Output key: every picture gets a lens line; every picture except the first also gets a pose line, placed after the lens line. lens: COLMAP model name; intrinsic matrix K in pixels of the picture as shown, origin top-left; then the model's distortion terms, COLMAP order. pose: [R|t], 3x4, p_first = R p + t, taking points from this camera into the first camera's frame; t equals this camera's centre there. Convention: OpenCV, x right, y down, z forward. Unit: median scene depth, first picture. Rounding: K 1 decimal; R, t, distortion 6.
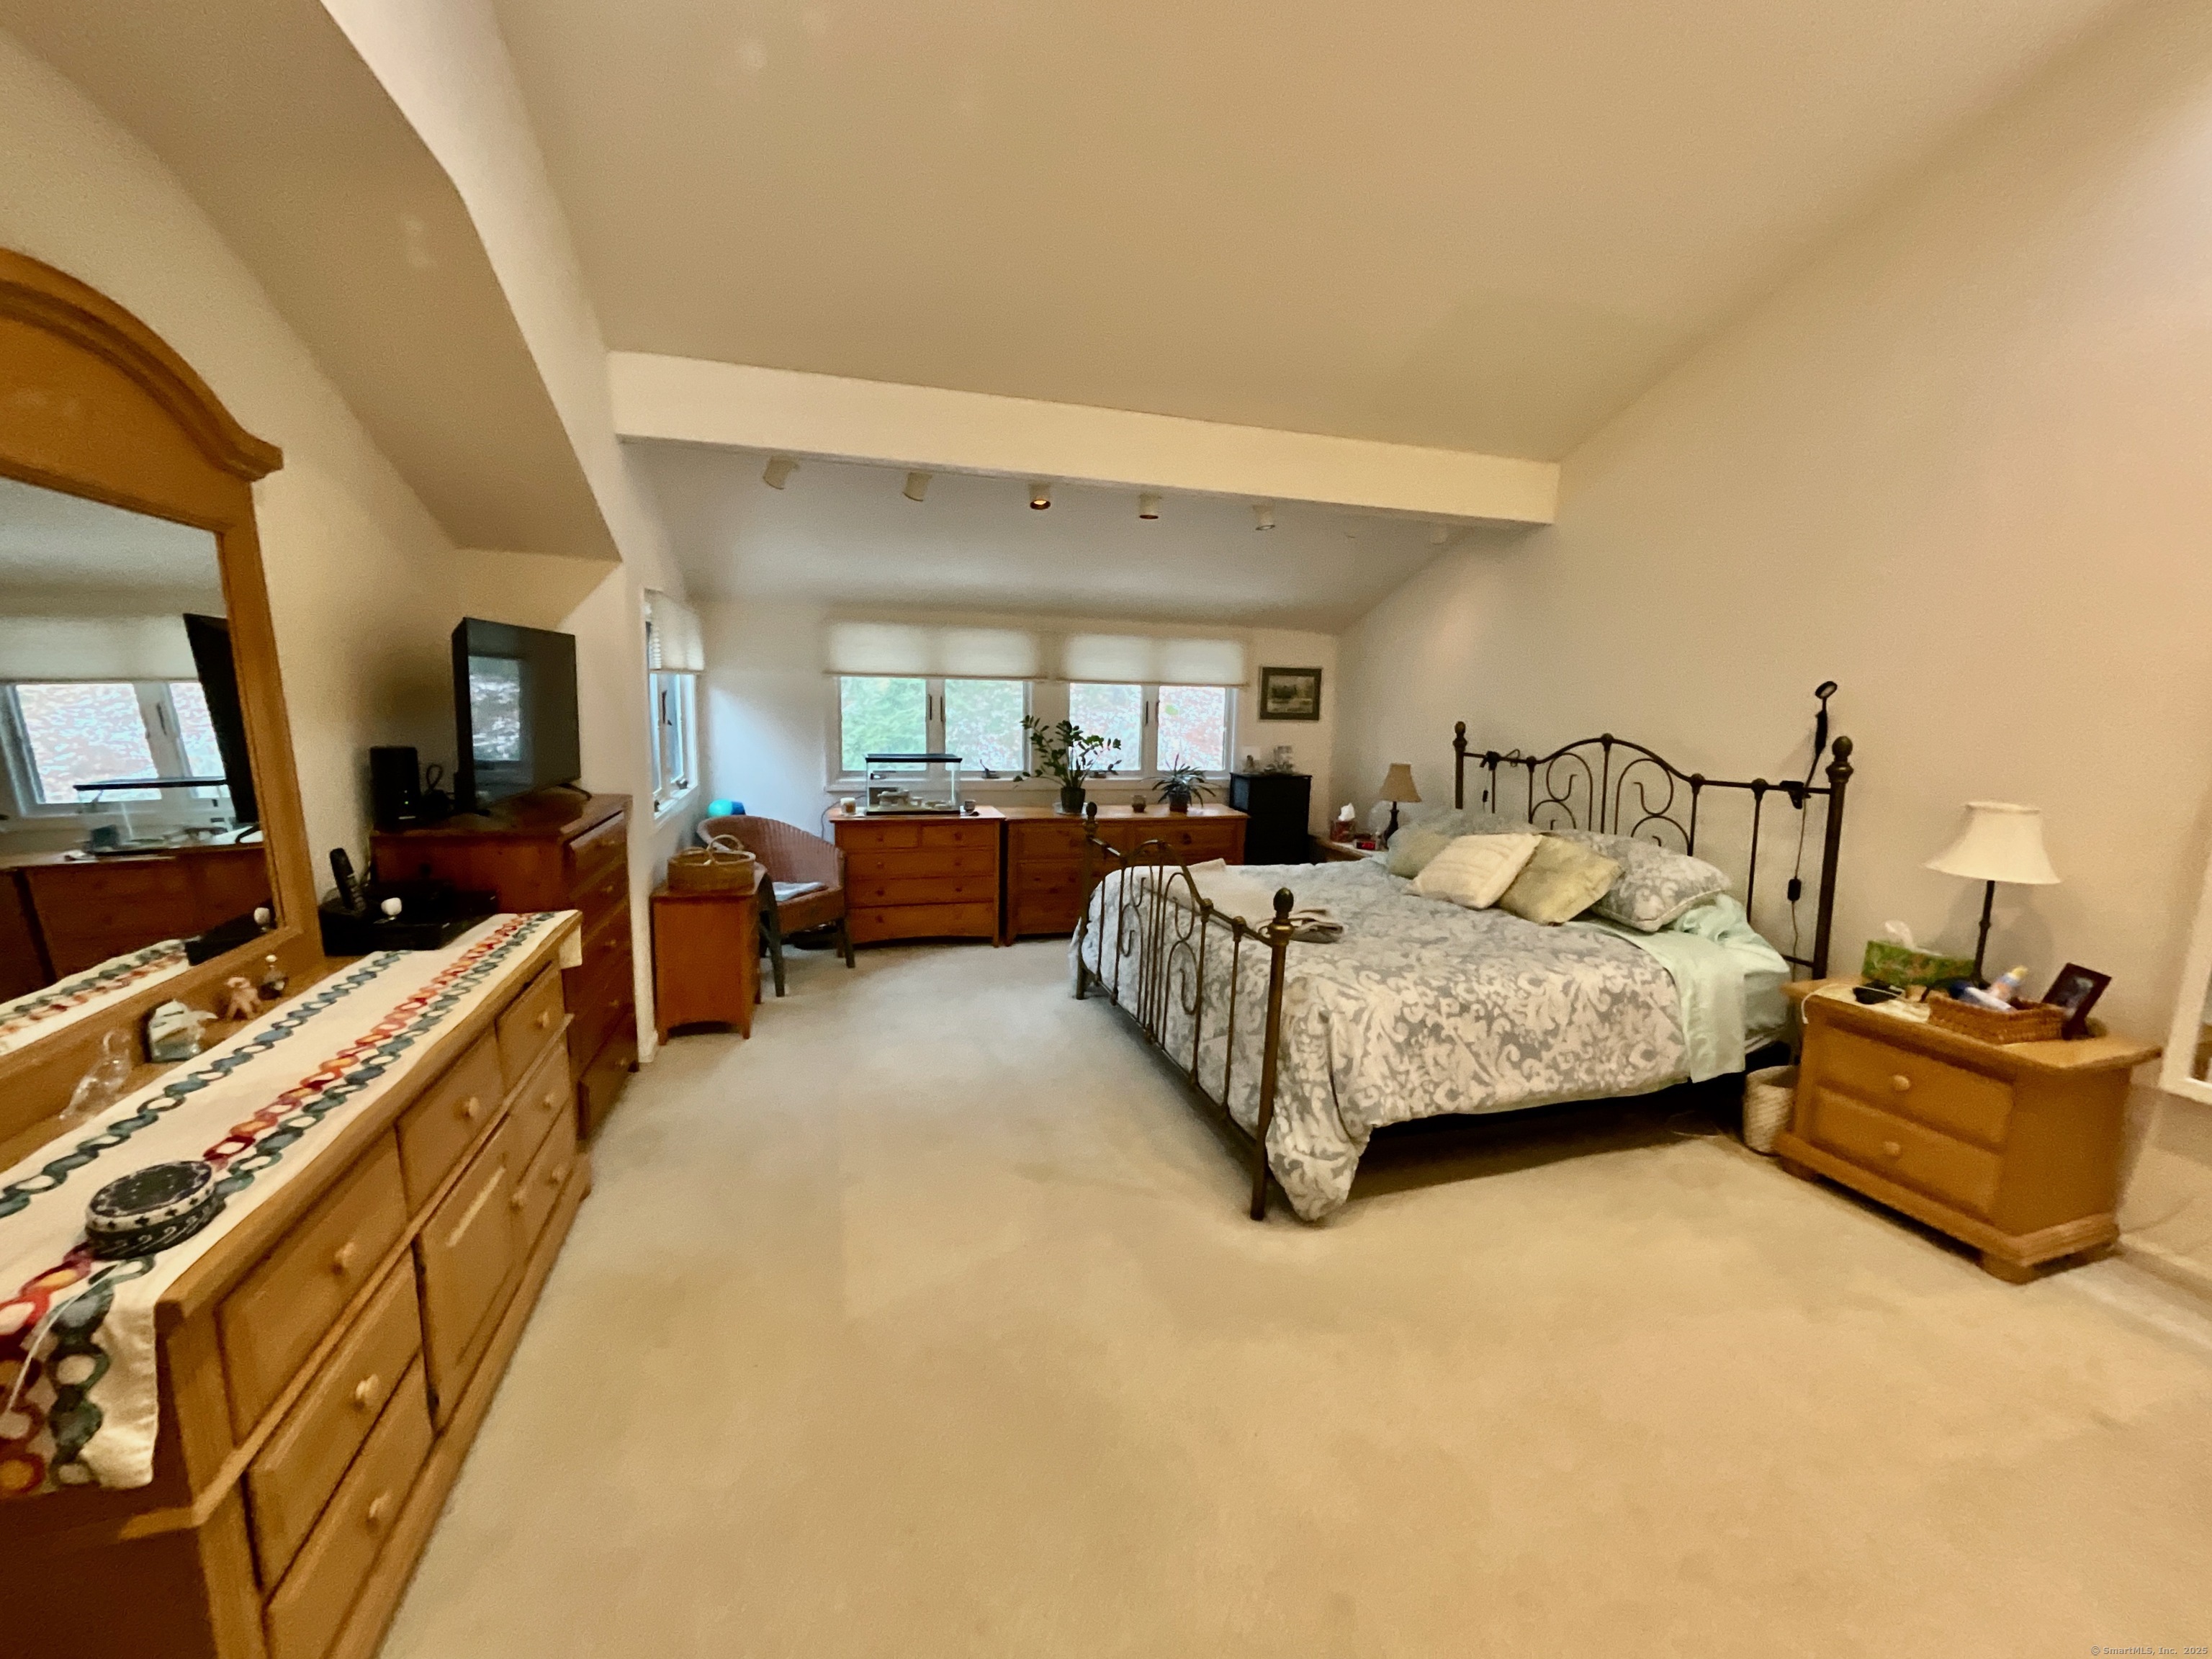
lens RADIAL K [[898.1, 0, 1108.9], [0, 898.1, 825.1], [0, 0, 1]] dist [-0.002868, -0.002398]
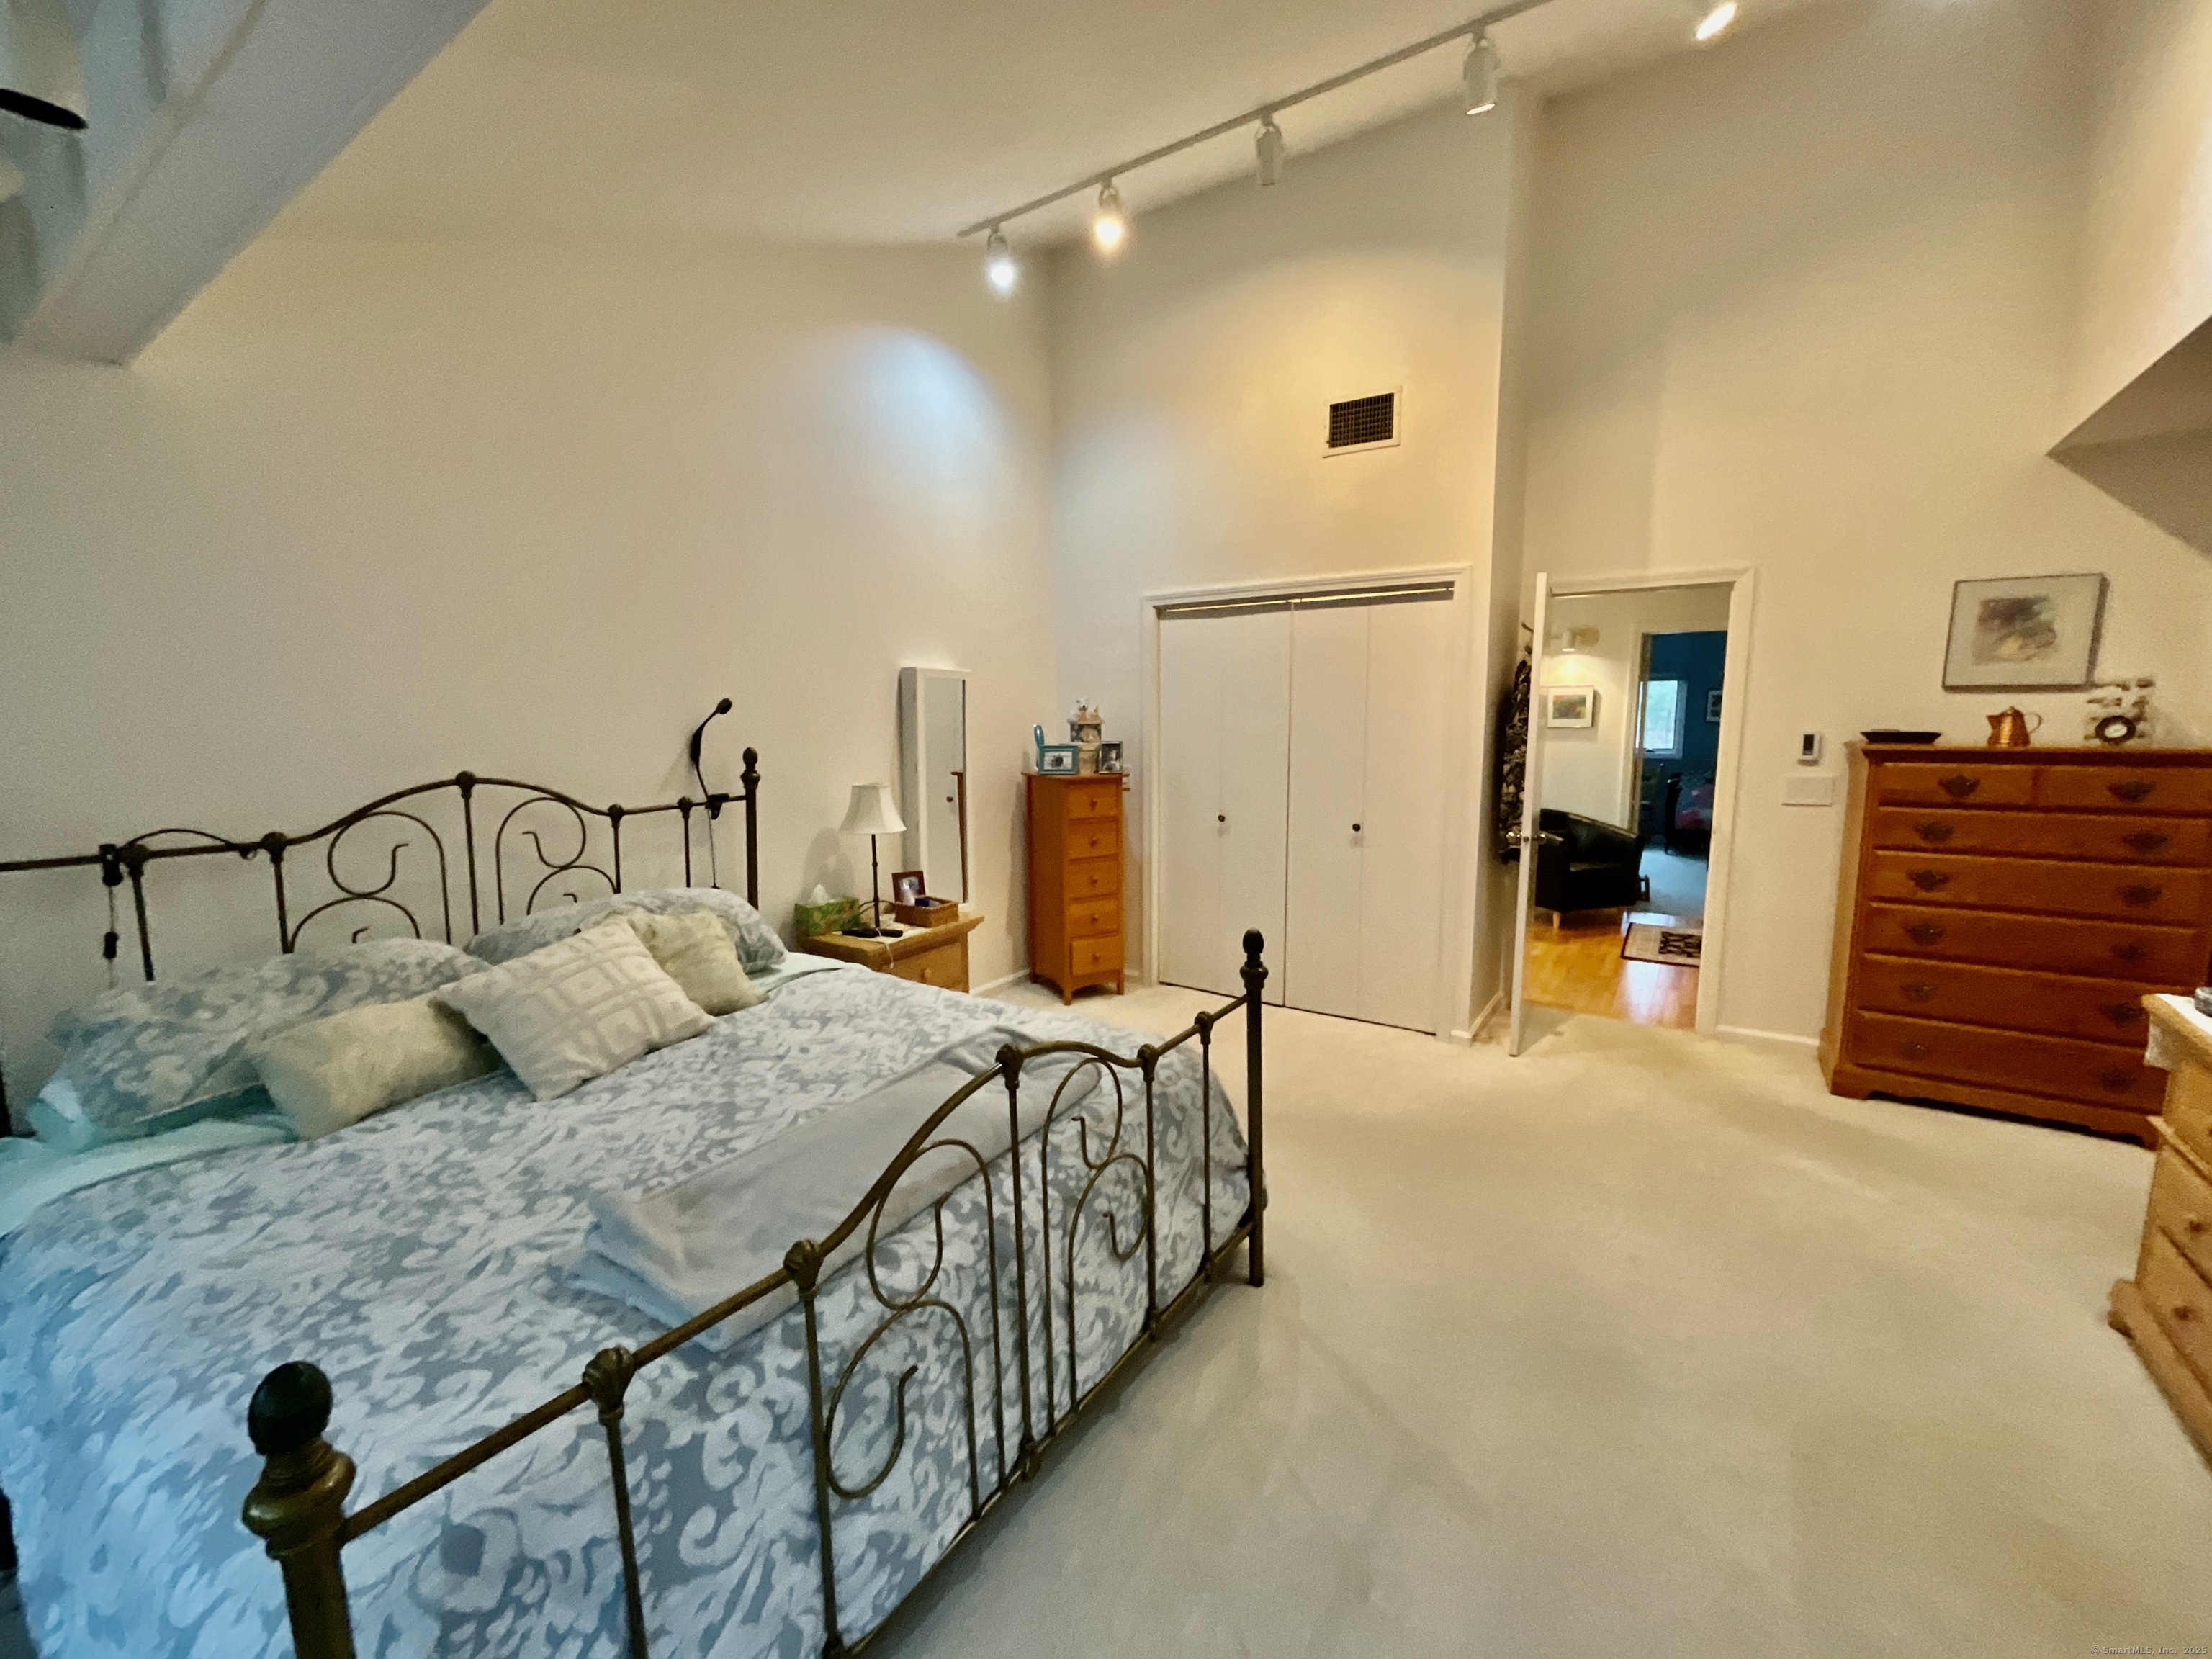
lens RADIAL K [[898.1, 0, 1111.8], [0, 898.1, 830.0], [0, 0, 1]] dist [-0.002868, -0.002398]
pose [[-0.631442, -0.085299, 0.770717, -0.275786], [0.135029, 0.966650, 0.217612, -0.144104], [-0.763576, 0.241479, -0.598866, 1.072126]]
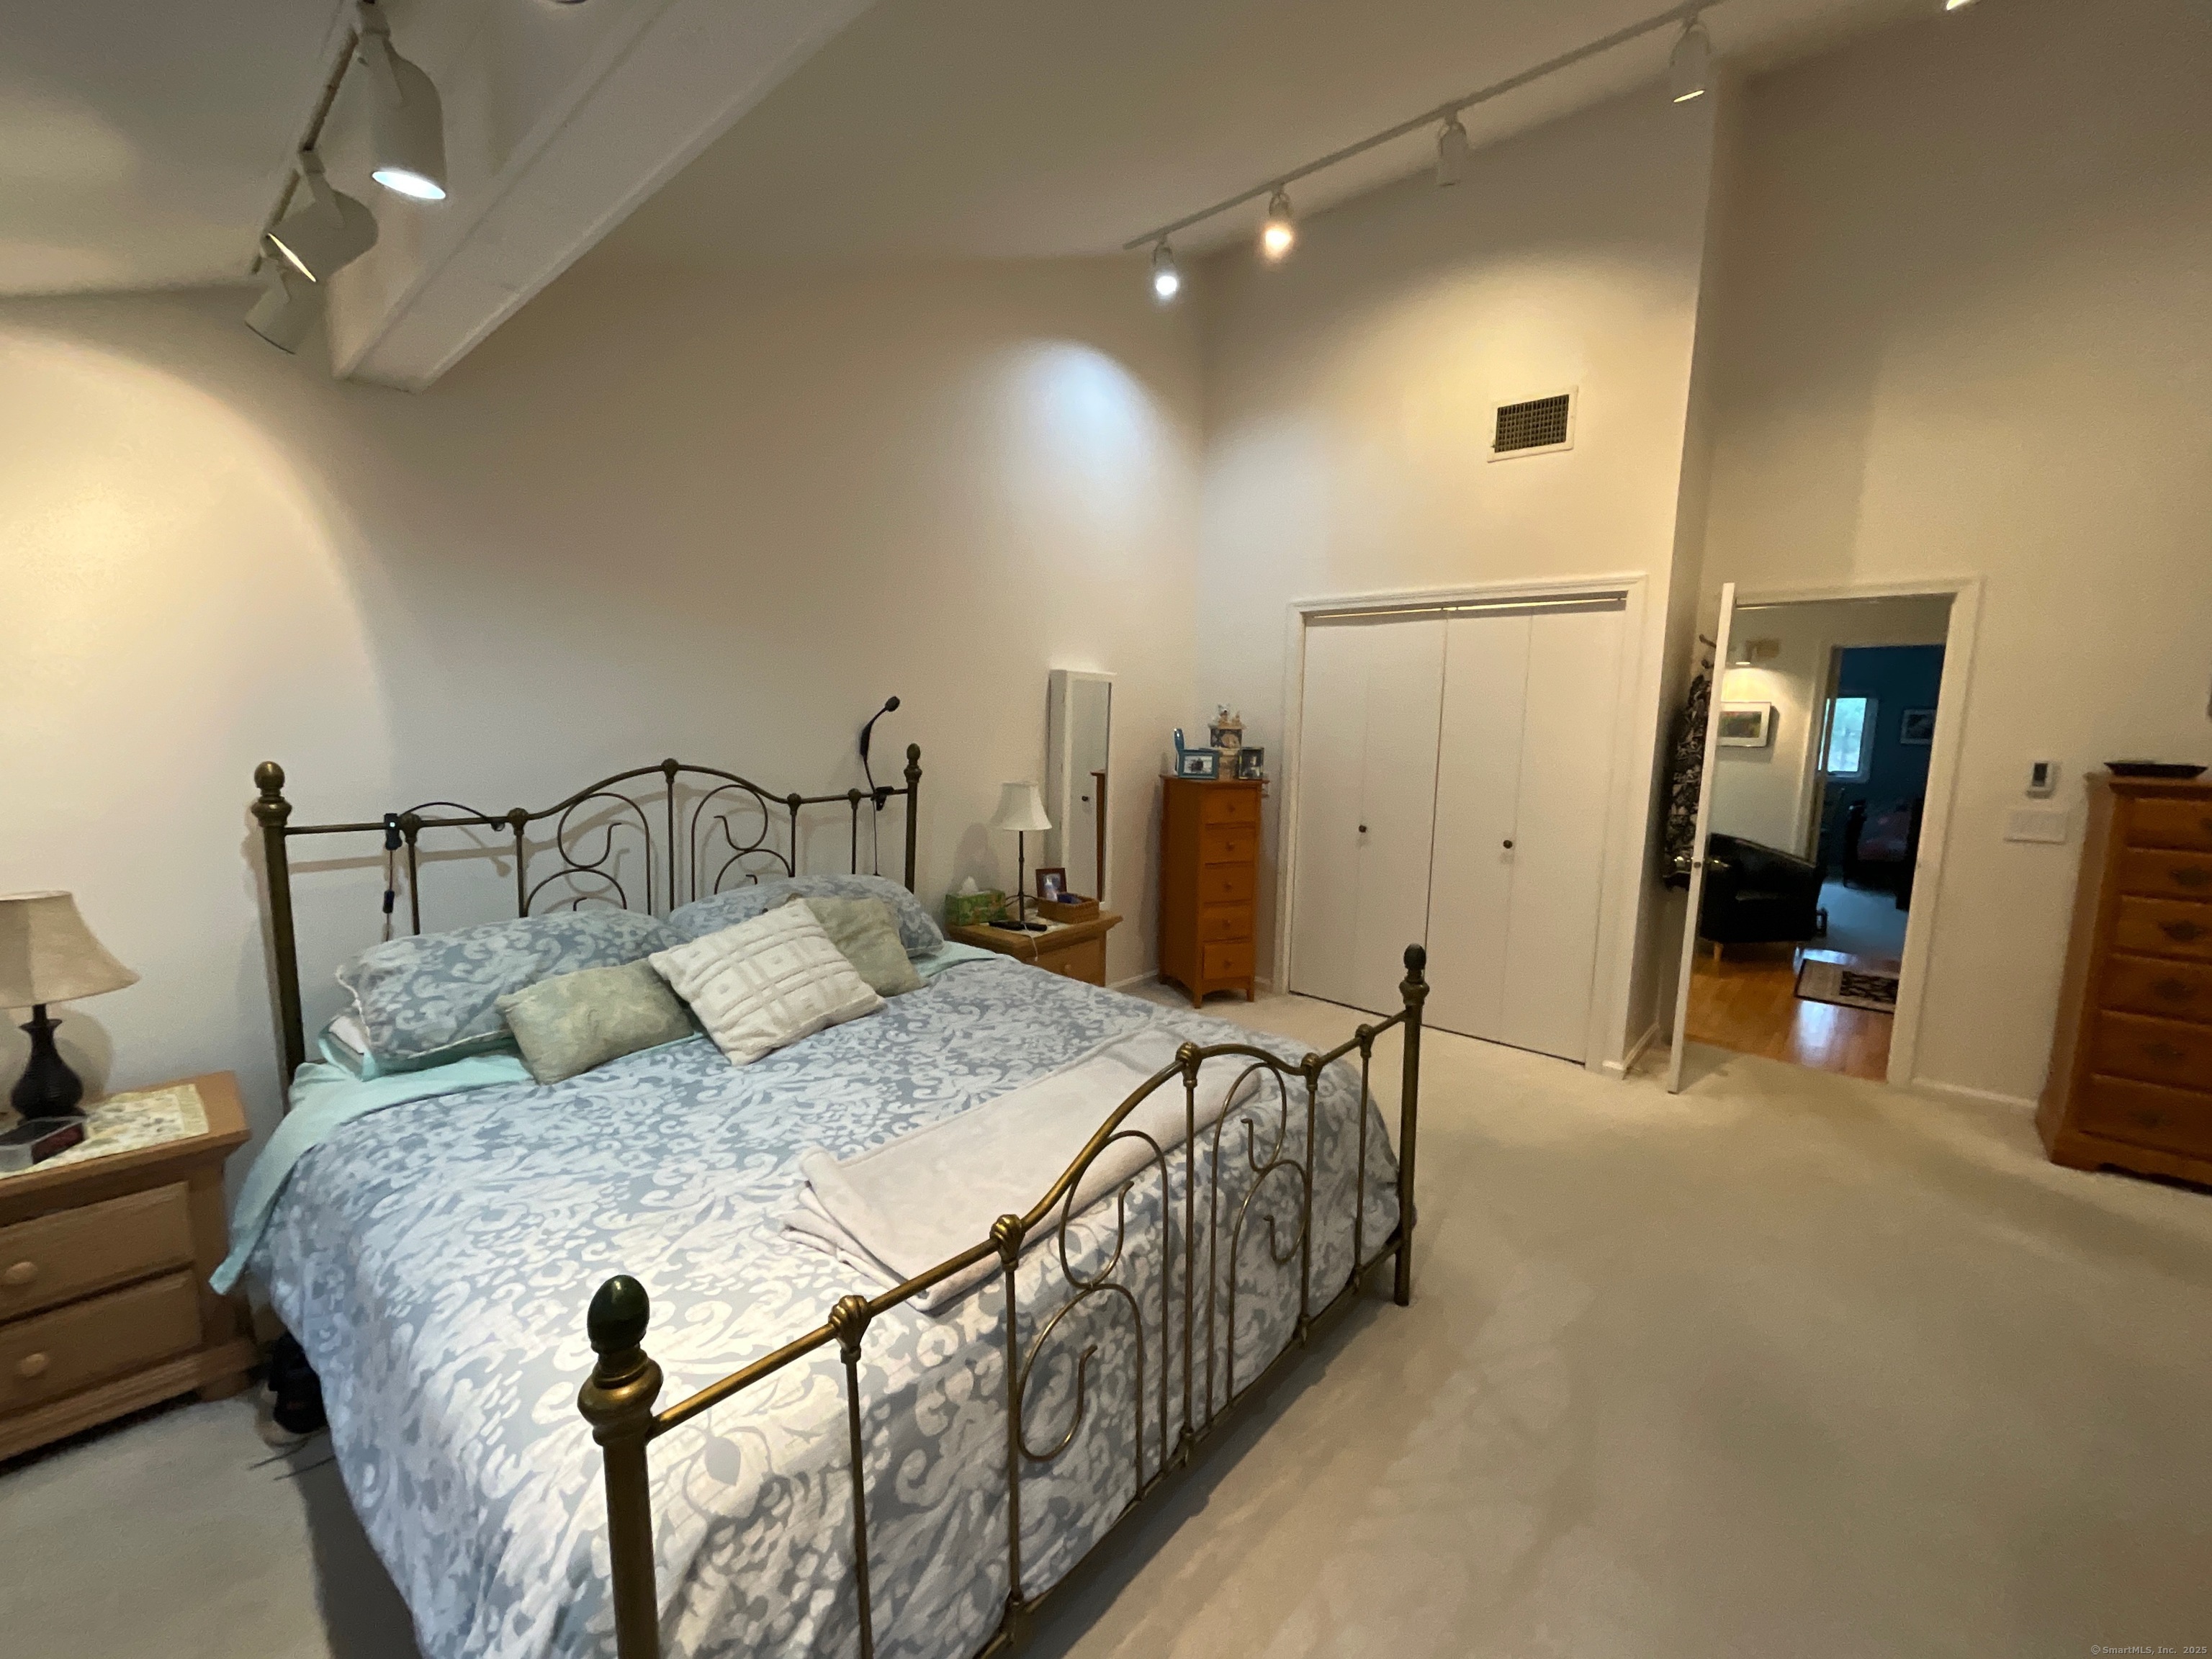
lens RADIAL K [[898.1, 0, 1116.1], [0, 898.1, 831.1], [0, 0, 1]] dist [-0.002868, -0.002398]
pose [[-0.524962, -0.108618, 0.844166, -0.267387], [0.120998, 0.972226, 0.200340, -0.151511], [-0.842481, 0.207314, -0.497239, 1.100084]]
